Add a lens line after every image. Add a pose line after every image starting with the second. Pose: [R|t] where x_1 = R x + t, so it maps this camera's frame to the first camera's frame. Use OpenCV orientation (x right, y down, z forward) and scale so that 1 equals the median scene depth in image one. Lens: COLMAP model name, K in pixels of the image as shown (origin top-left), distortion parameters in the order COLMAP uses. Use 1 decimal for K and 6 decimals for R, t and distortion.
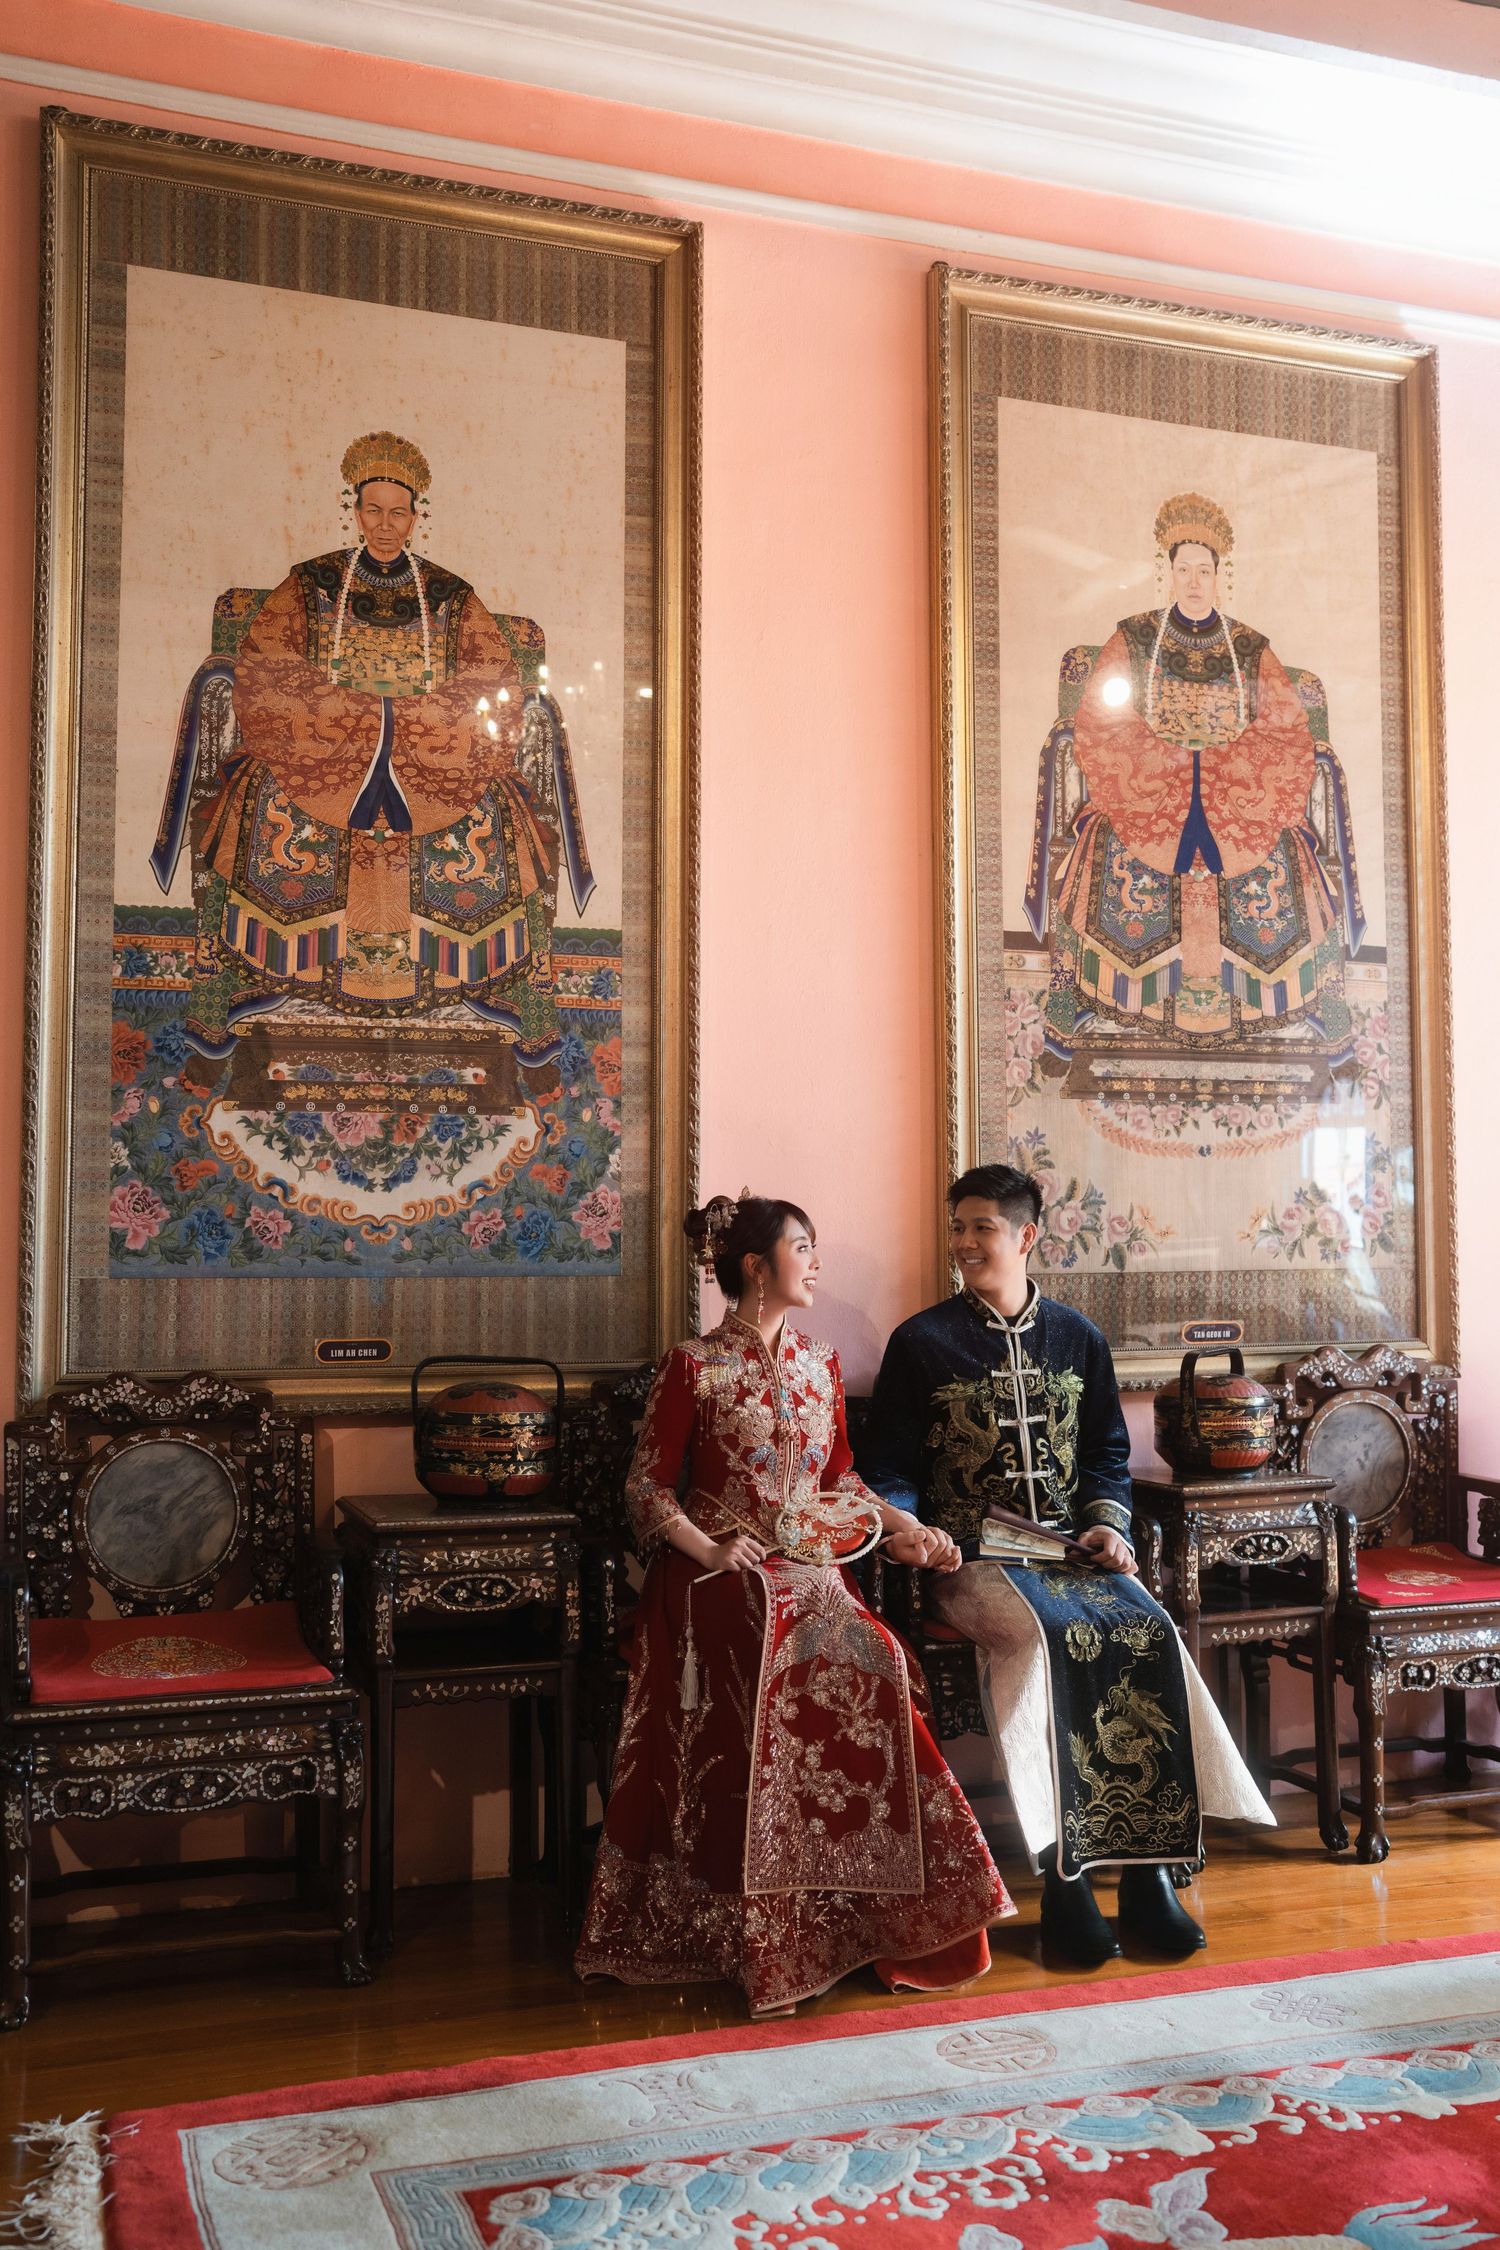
lens RADIAL K [[2133.8, 0, 629.4], [0, 2133.8, 1155.9], [0, 0, 1]] dist [-0.056909, 0.157385]
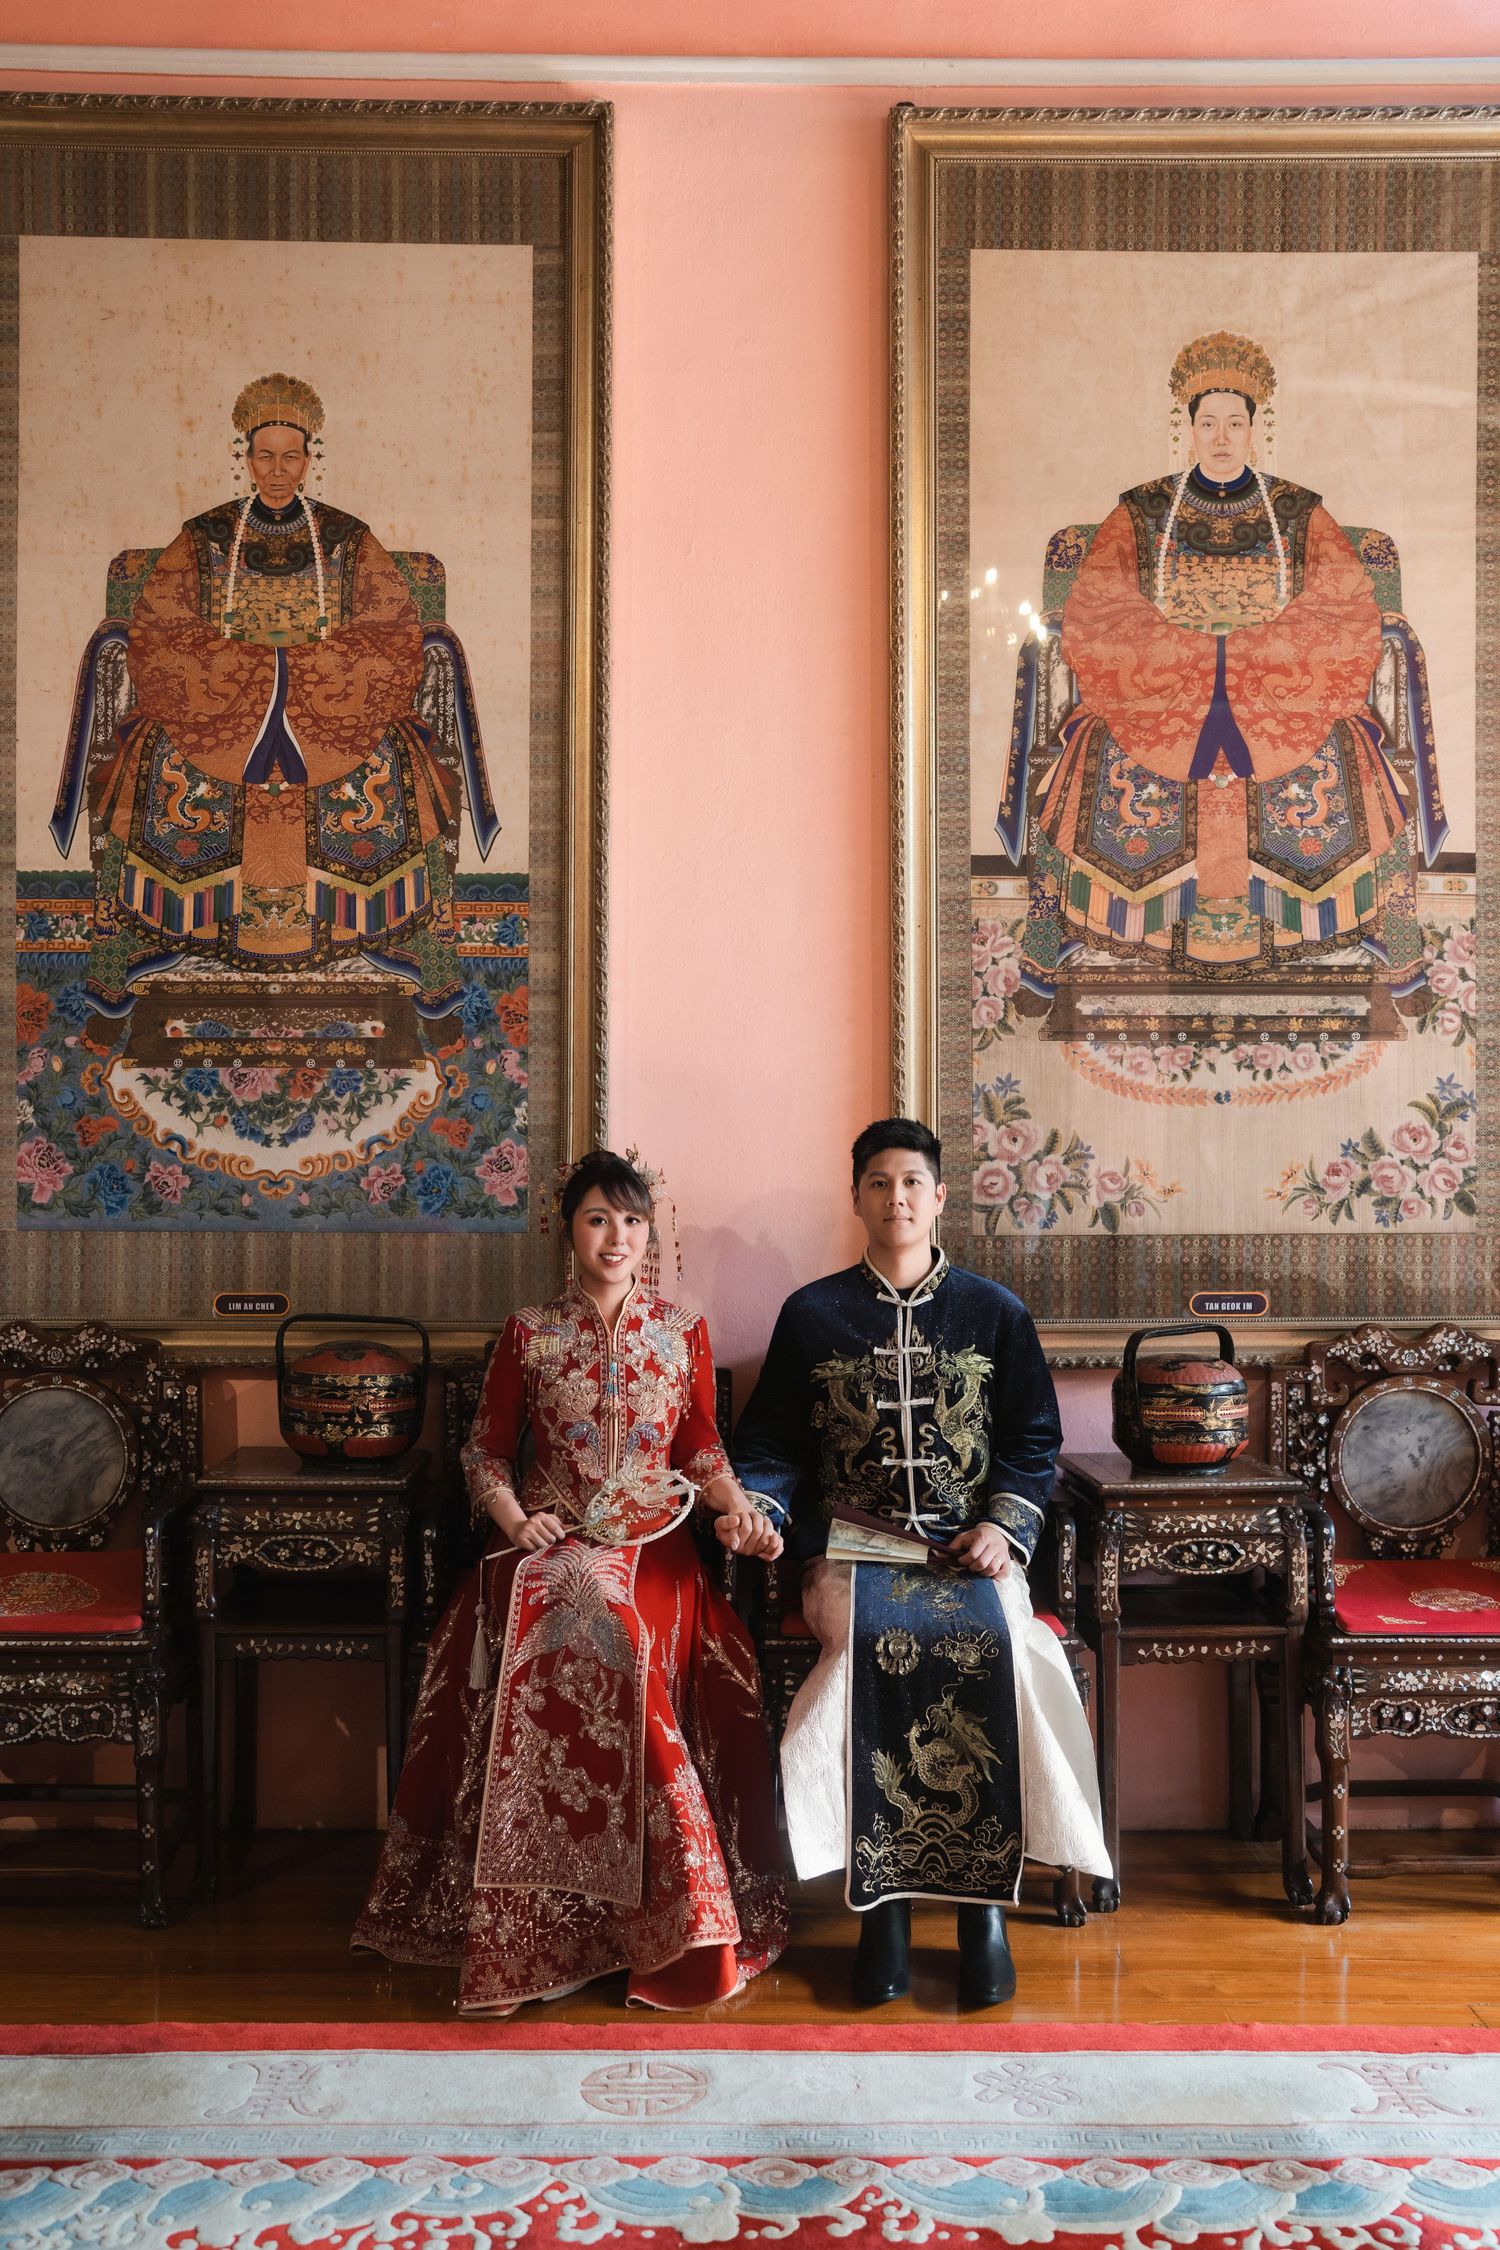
lens RADIAL K [[2133.8, 0, 629.4], [0, 2133.8, 1155.9], [0, 0, 1]] dist [-0.056909, 0.157385]
pose [[0.947871, 0.008685, -0.318535, 0.350942], [0.009418, 0.998428, 0.055247, -0.031996], [0.318514, -0.055367, 0.946300, 0.101045]]
